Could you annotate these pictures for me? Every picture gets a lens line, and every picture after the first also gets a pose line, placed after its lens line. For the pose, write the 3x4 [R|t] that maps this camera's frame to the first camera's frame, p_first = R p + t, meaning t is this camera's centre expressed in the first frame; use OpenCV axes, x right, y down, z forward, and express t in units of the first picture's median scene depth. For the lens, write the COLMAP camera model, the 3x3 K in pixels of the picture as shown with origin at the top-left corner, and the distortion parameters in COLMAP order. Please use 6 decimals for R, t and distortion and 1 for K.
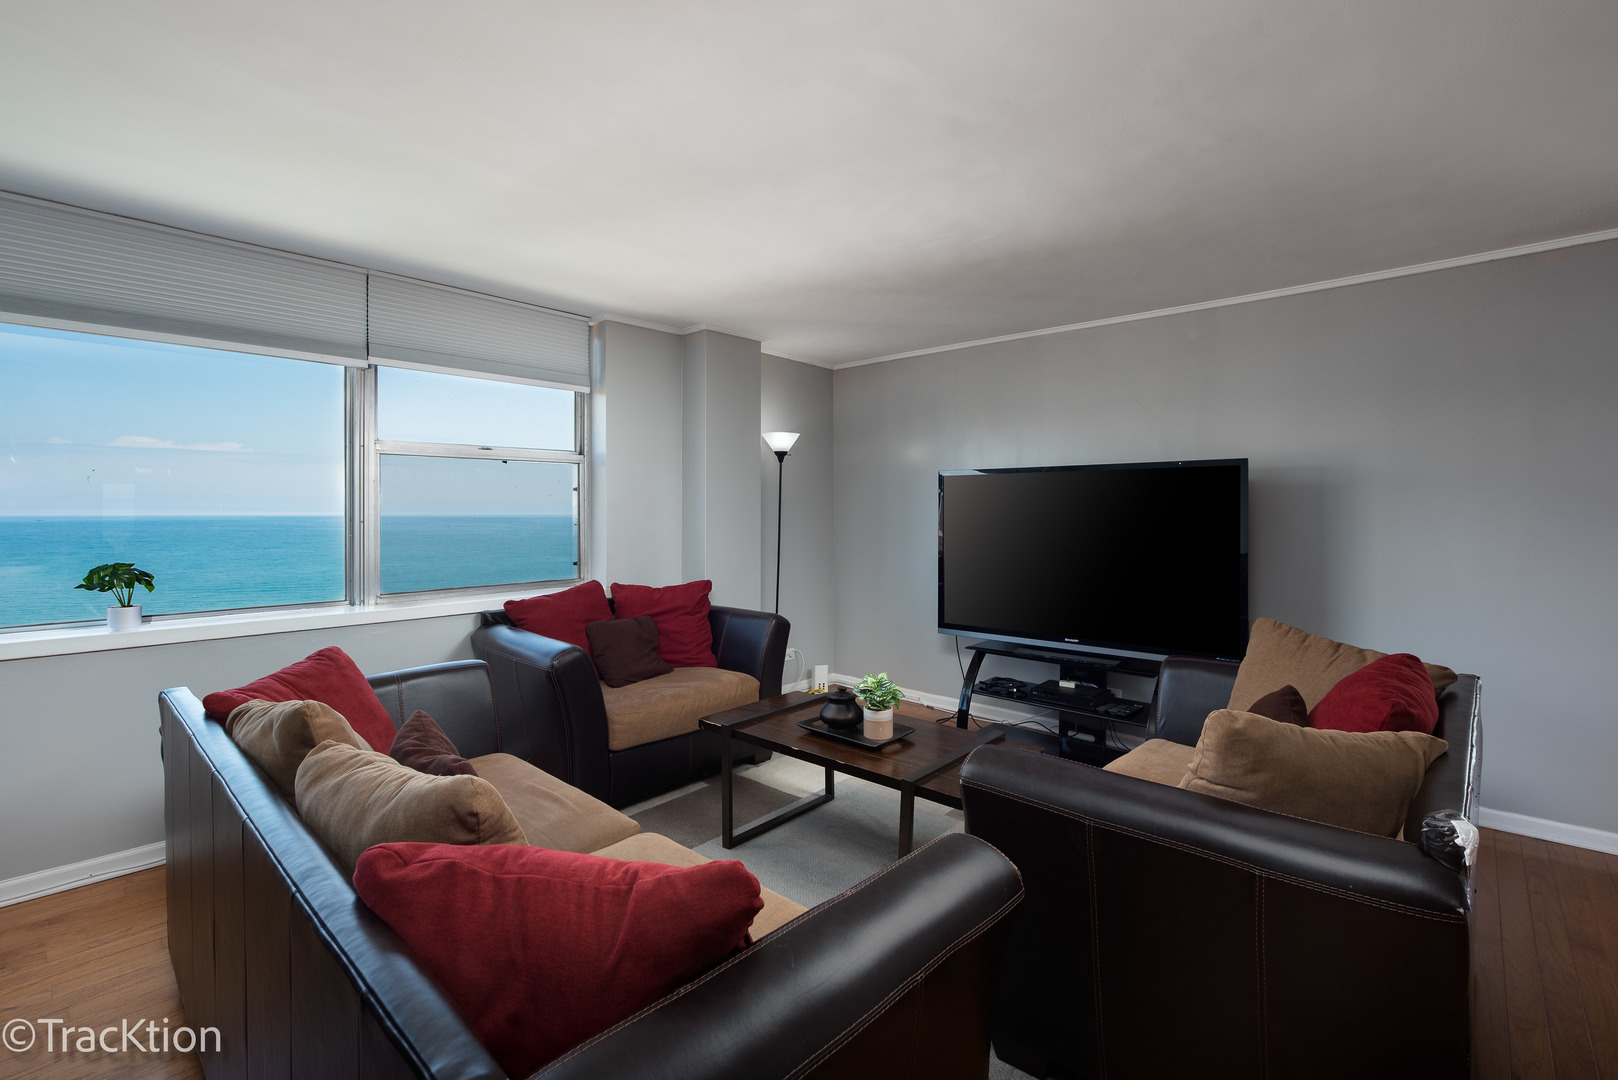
lens RADIAL K [[721.9, 0, 812.2], [0, 721.9, 506.2], [0, 0, 1]] dist [-0.000024, -0.000056]
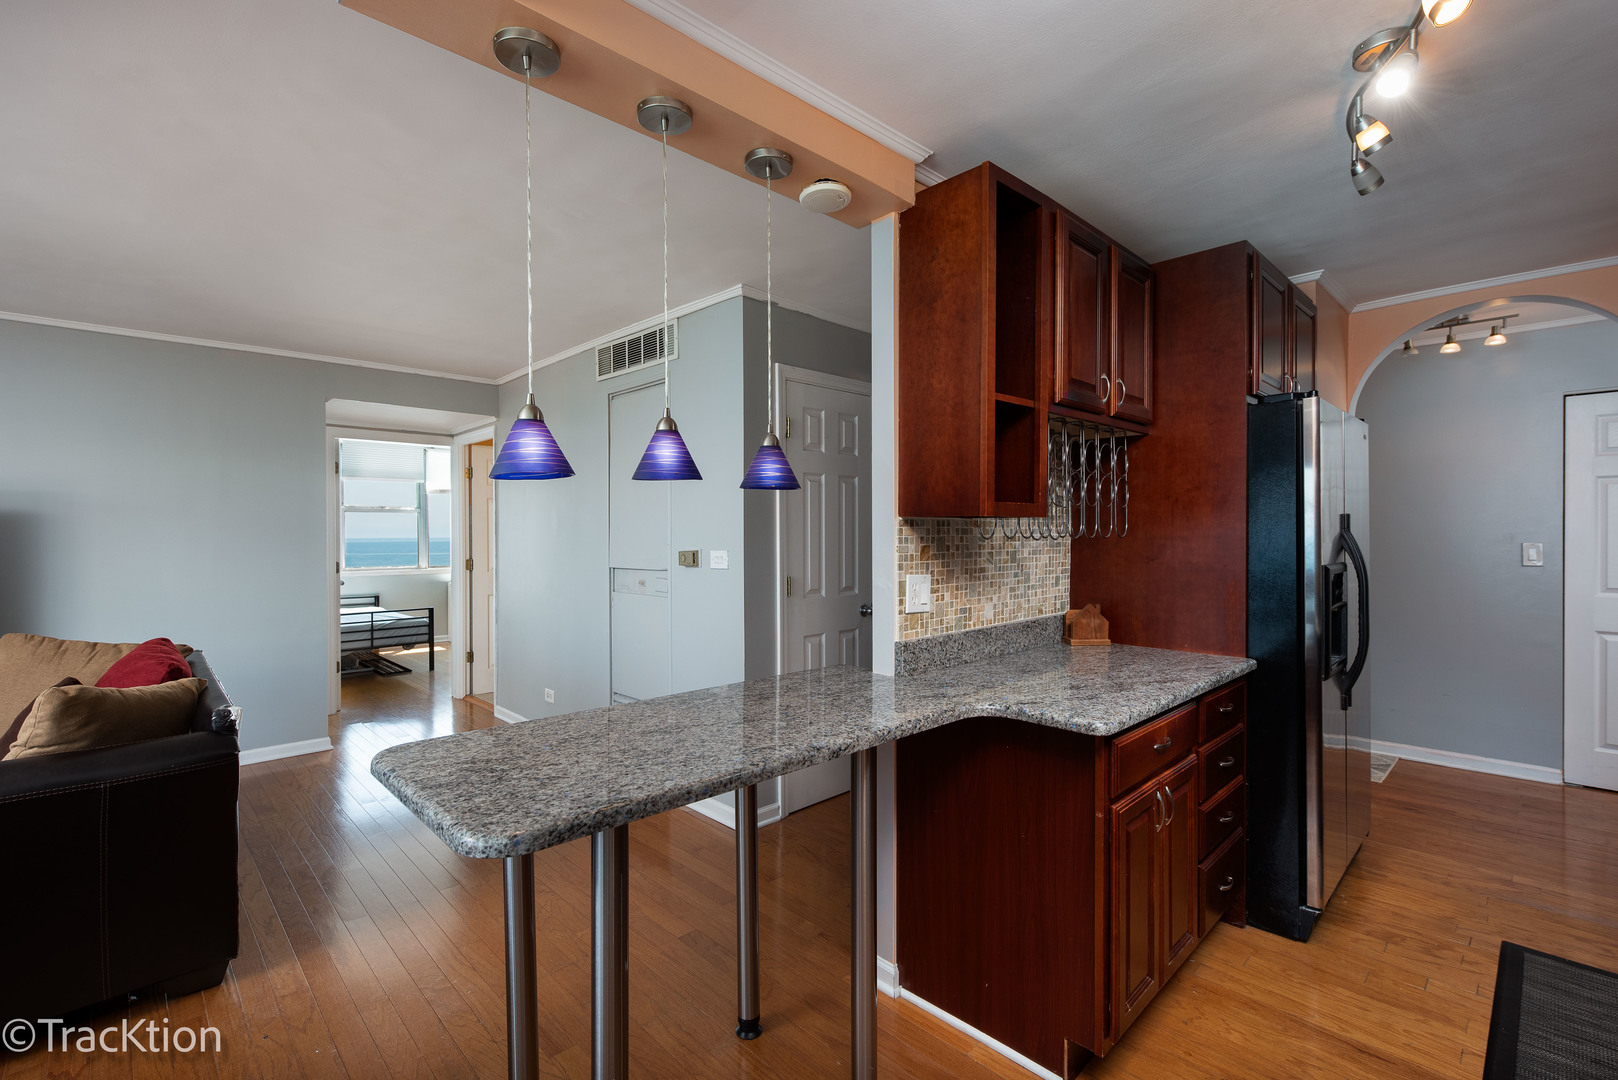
lens RADIAL K [[721.9, 0, 803.4], [0, 721.9, 536.4], [0, 0, 1]] dist [-0.000024, -0.000056]
pose [[0.068481, -0.005621, 0.997637, -0.295450], [-0.001676, 0.999982, 0.005749, 0.001939], [-0.997651, -0.002066, 0.068470, -0.198996]]
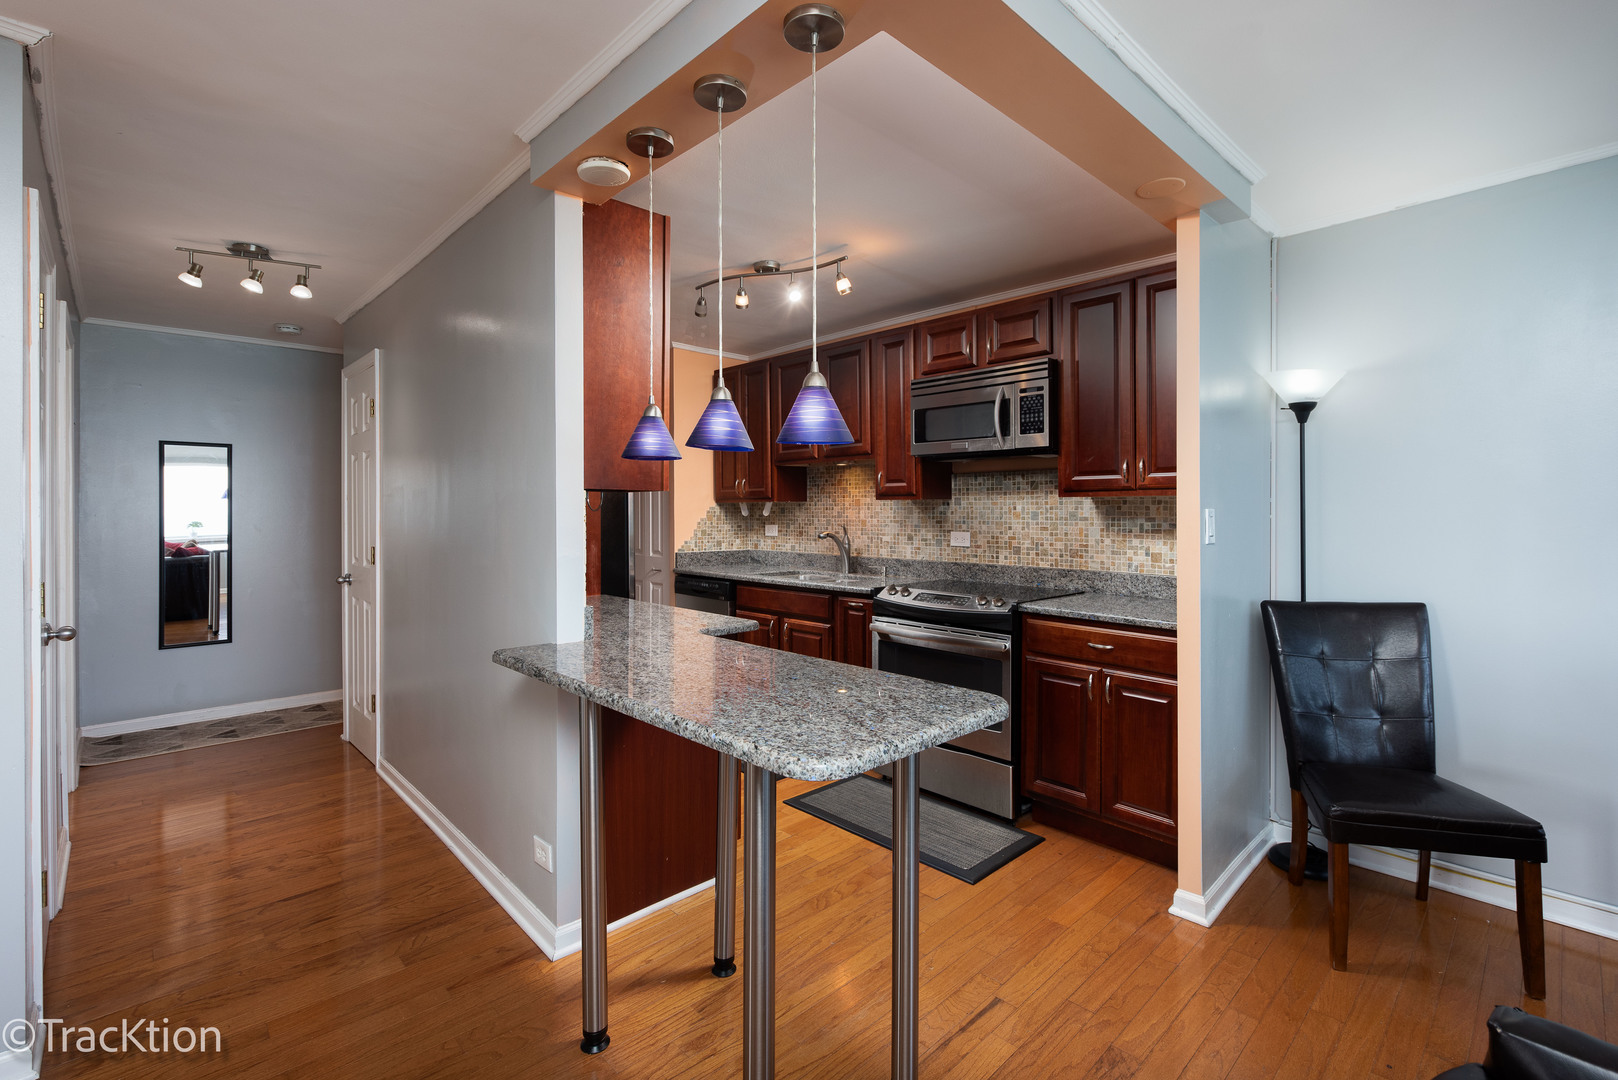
lens RADIAL K [[721.9, 0, 809.6], [0, 721.9, 507.5], [0, 0, 1]] dist [-0.000024, -0.000056]
pose [[-0.997683, 0.000679, 0.068025, 0.104521], [0.000059, 0.999958, -0.009127, 0.013337], [-0.068029, -0.009102, -0.997642, 0.441955]]
